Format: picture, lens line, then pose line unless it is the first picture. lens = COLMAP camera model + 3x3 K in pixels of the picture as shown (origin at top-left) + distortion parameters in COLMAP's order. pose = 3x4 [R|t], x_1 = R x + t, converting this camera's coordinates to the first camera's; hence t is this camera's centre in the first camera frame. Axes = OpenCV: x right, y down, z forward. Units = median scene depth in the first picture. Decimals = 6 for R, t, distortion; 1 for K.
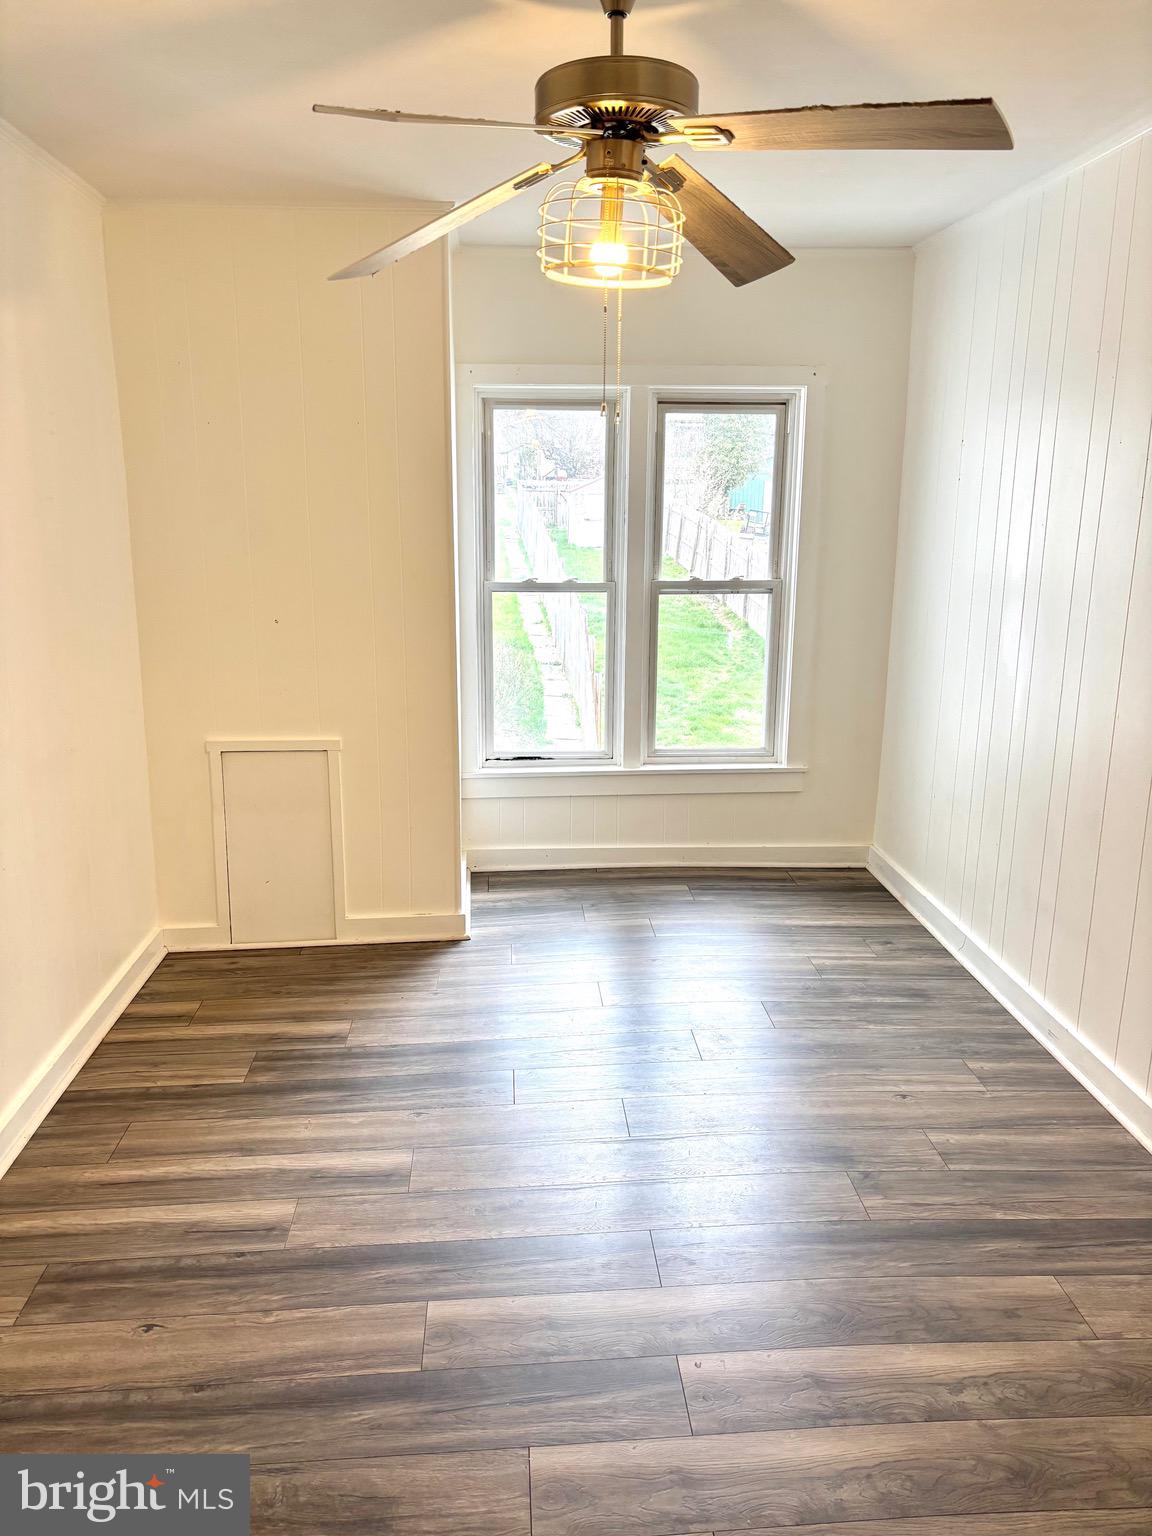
lens RADIAL K [[1154.4, 0, 573.1], [0, 1154.4, 779.7], [0, 0, 1]] dist [0.050011, -0.059842]
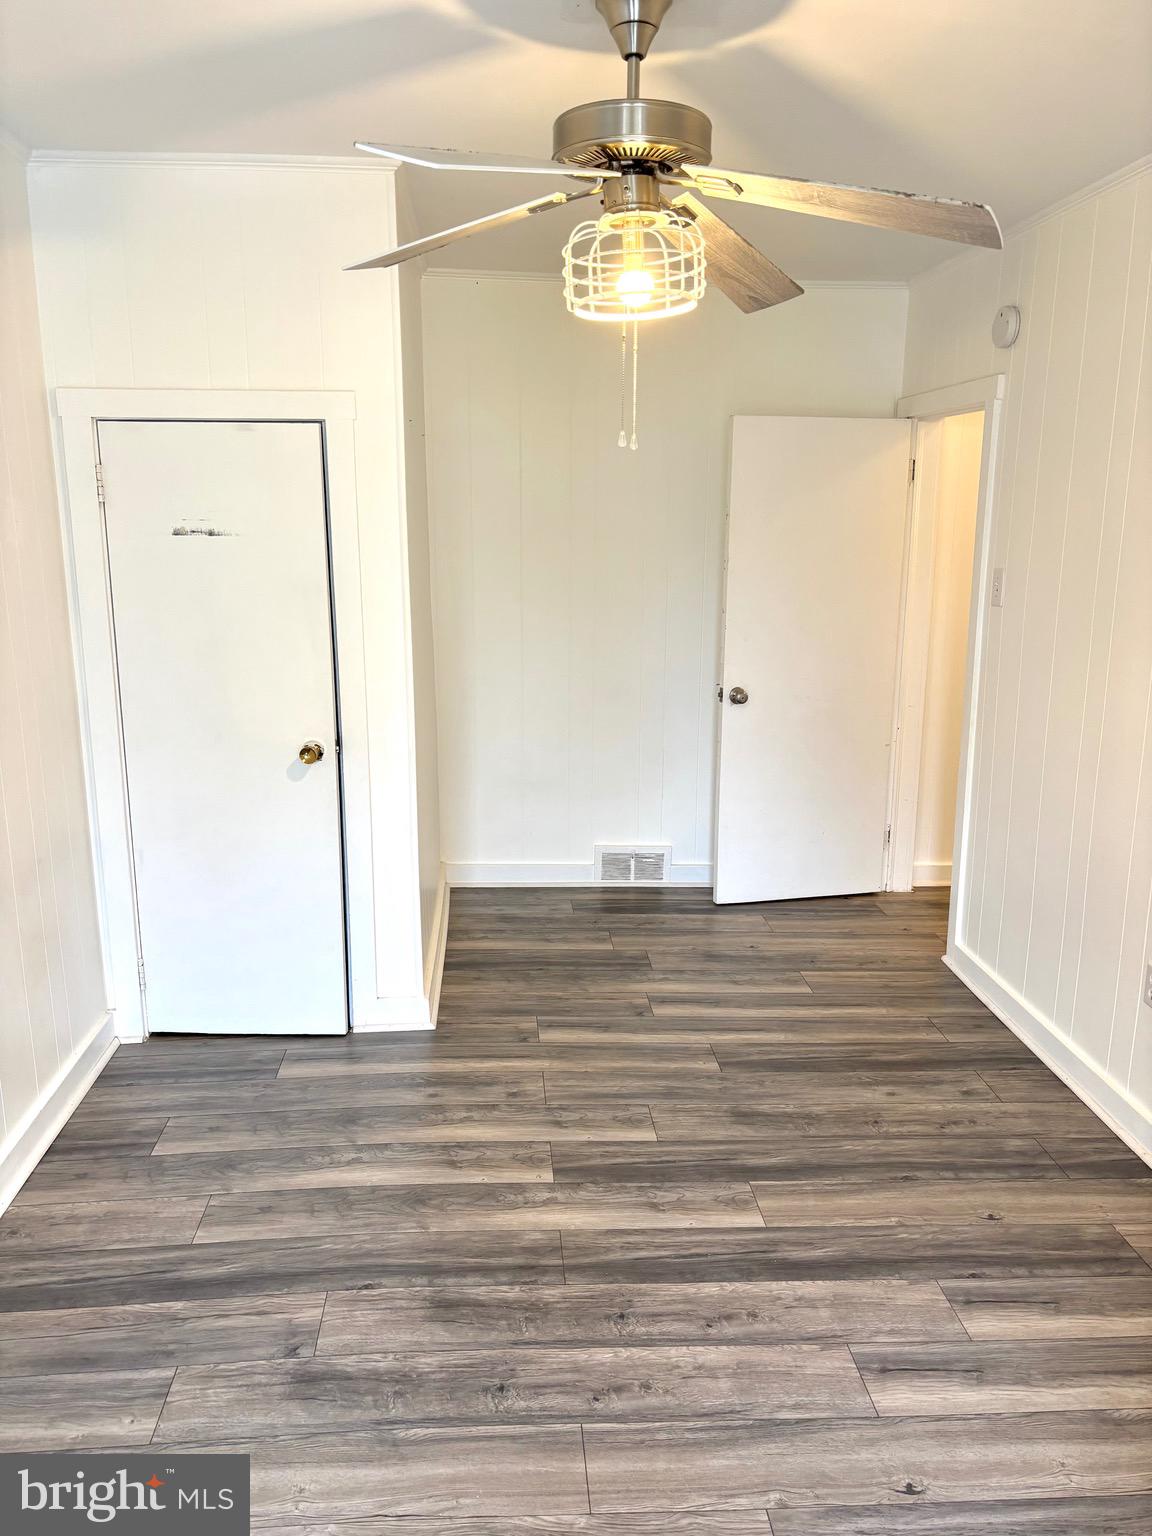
lens RADIAL K [[1154.4, 0, 573.1], [0, 1154.4, 779.7], [0, 0, 1]] dist [0.050011, -0.059842]
pose [[-0.999876, -0.007878, -0.013639, 0.085577], [-0.013125, 0.895456, 0.444957, -0.460941], [0.008708, 0.445081, -0.895448, 1.881023]]
